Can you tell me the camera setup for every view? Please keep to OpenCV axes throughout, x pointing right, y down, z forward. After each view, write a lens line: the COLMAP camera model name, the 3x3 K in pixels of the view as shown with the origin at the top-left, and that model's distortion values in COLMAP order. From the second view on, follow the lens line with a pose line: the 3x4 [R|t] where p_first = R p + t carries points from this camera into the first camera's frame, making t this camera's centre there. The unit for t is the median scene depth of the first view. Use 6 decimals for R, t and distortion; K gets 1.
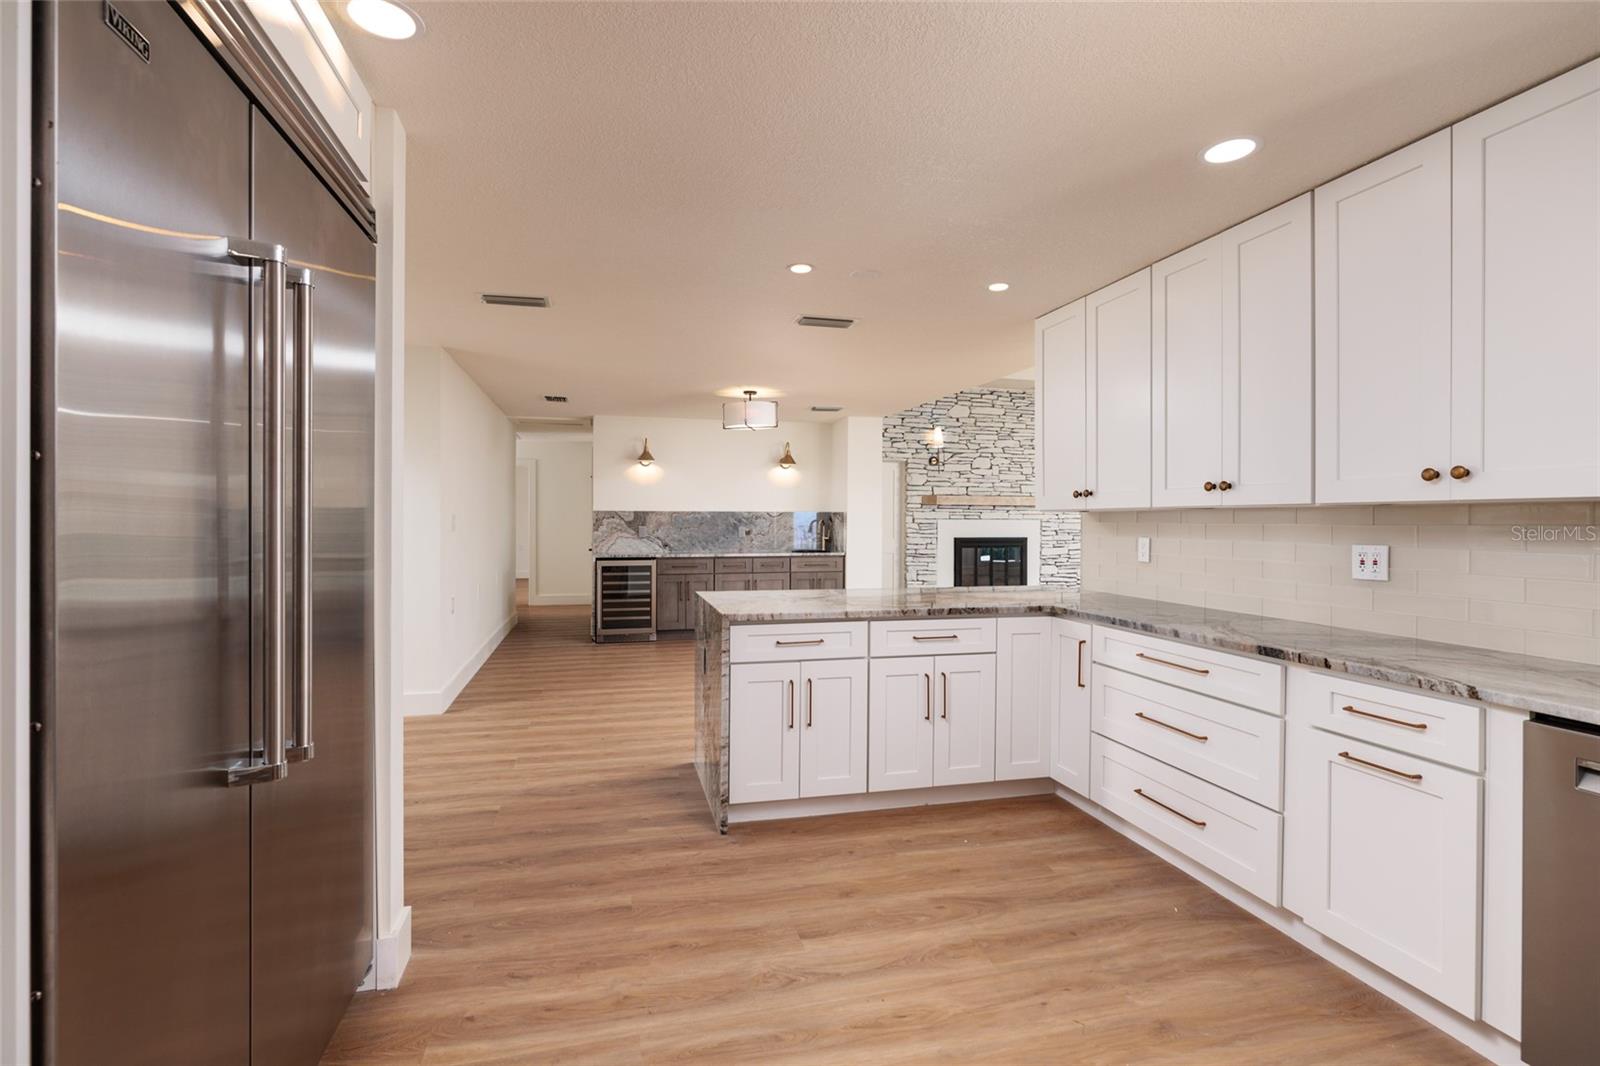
lens RADIAL K [[738.4, 0, 798.5], [0, 738.4, 518.3], [0, 0, 1]] dist [0.001911, -0.000075]
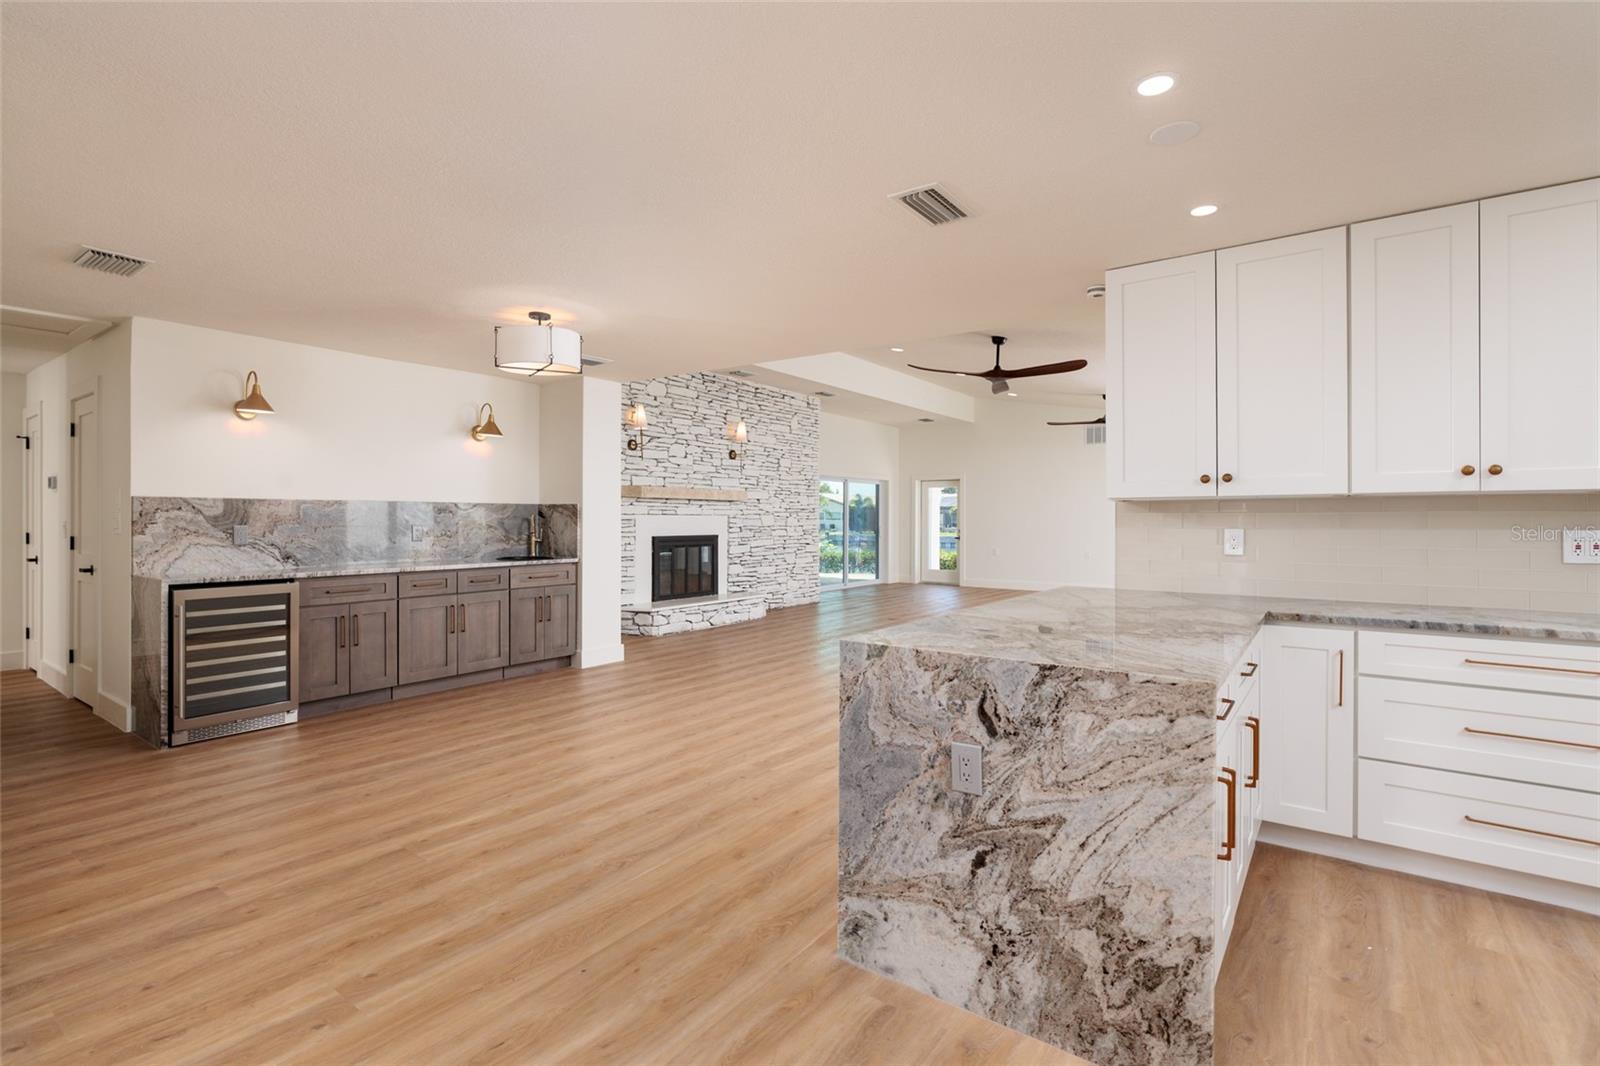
lens RADIAL K [[738.4, 0, 799.8], [0, 738.4, 524.7], [0, 0, 1]] dist [0.001911, -0.000075]
pose [[0.776787, -0.007246, 0.629722, -0.253510], [0.001112, 0.999948, 0.010134, 0.005574], [-0.629763, -0.007172, 0.776755, 0.303448]]
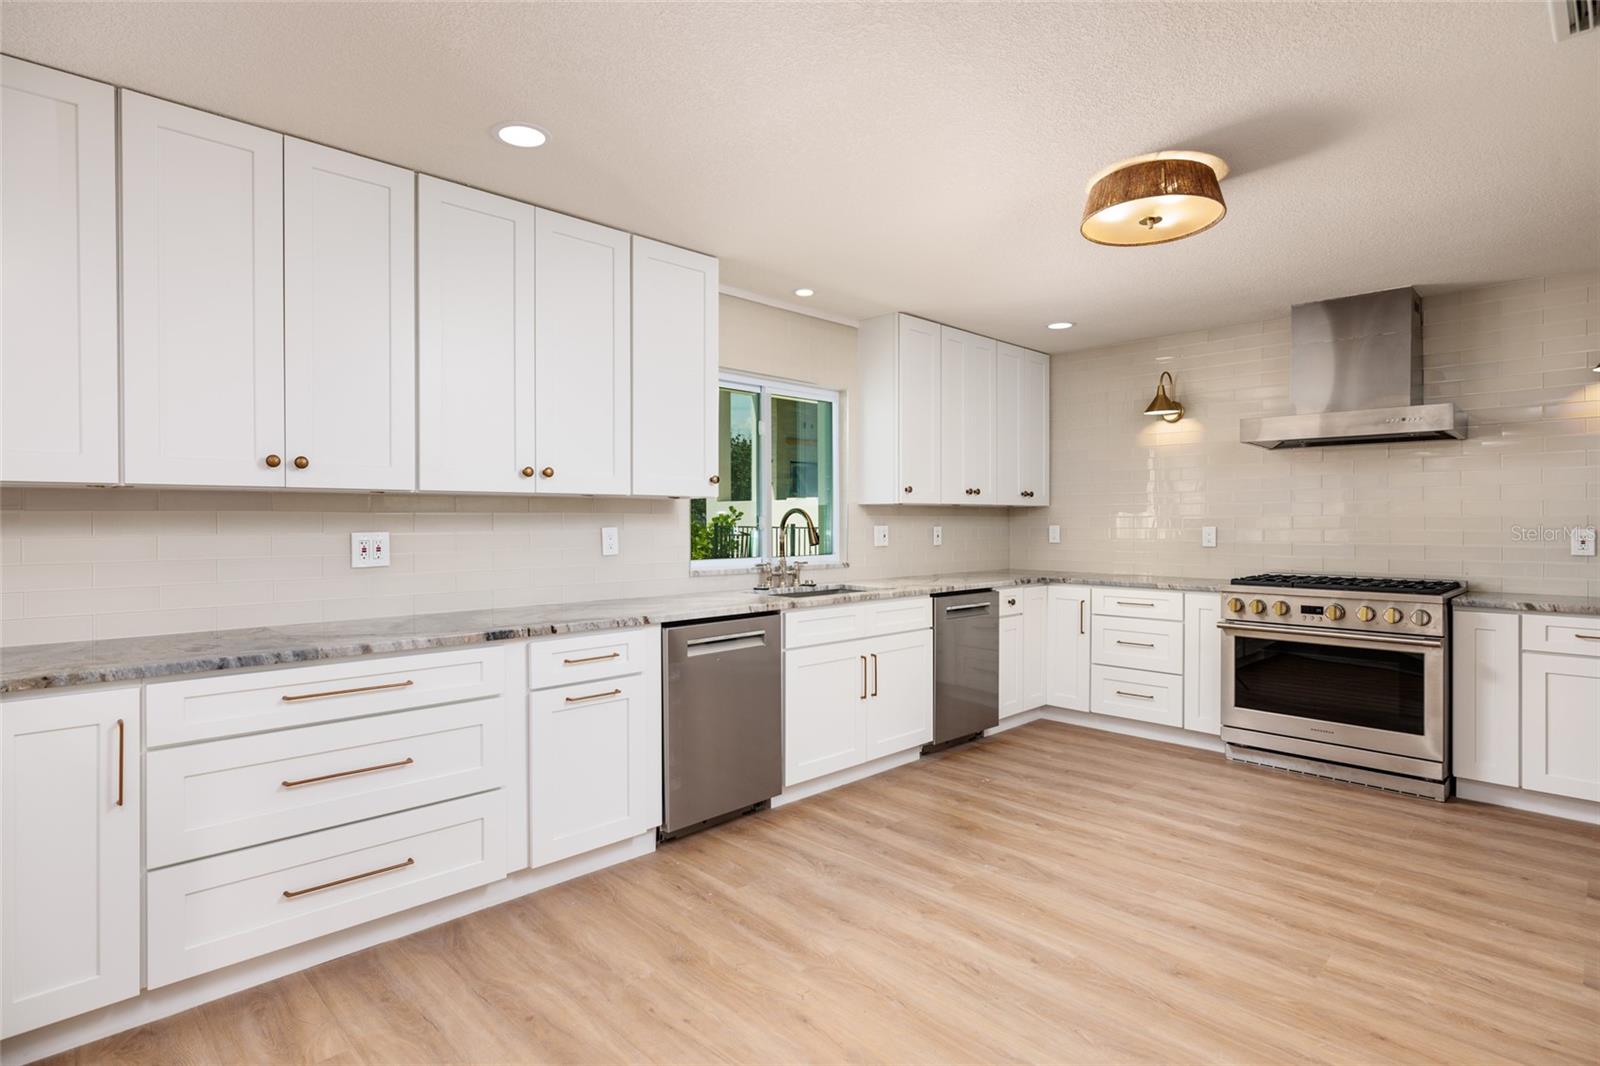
lens RADIAL K [[796.5, 0, 793.5], [0, 796.5, 522.3], [0, 0, 1]] dist [0.001285, -0.000584]
pose [[-0.487738, -0.007399, 0.872959, -0.155682], [-0.005591, 0.999970, 0.005352, 0.004658], [-0.872972, -0.002271, -0.487765, 0.350455]]
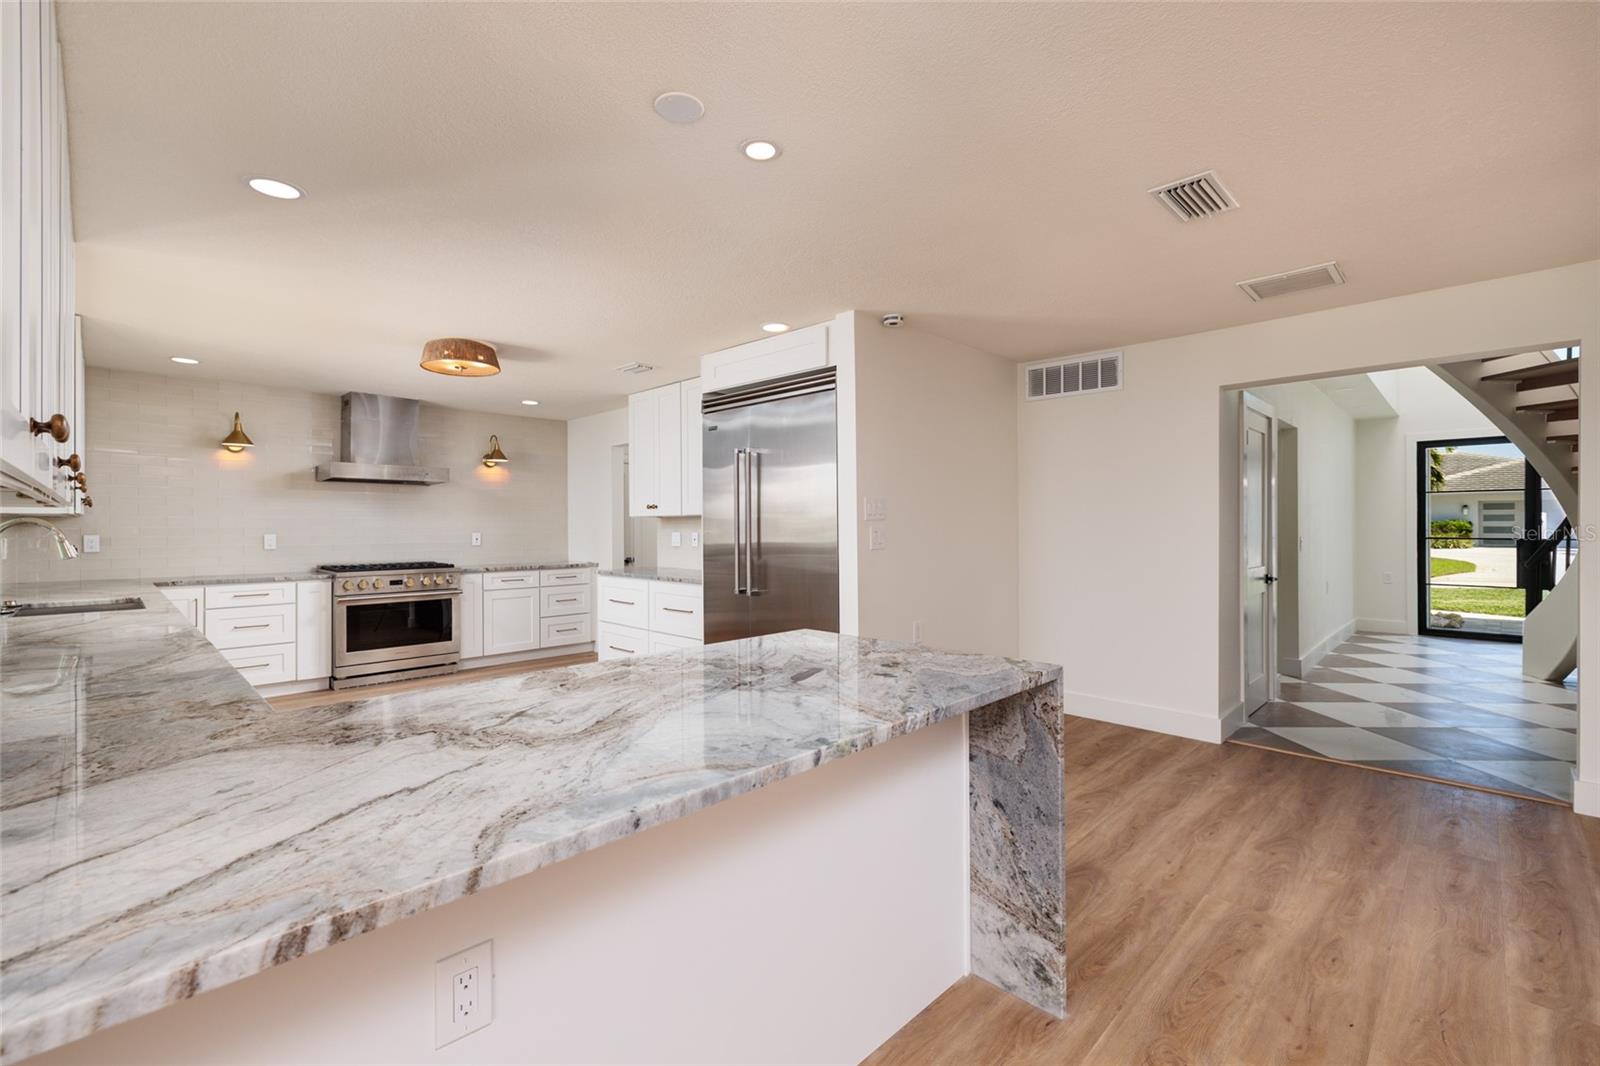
lens RADIAL K [[702.4, 0, 783.3], [0, 702.4, 530.0], [0, 0, 1]] dist [0.011050, -0.001232]
pose [[-0.872927, -0.001358, -0.487850, 0.126636], [-0.000945, 0.999999, -0.001093, 0.004861], [0.487851, -0.000493, -0.872927, 0.677427]]
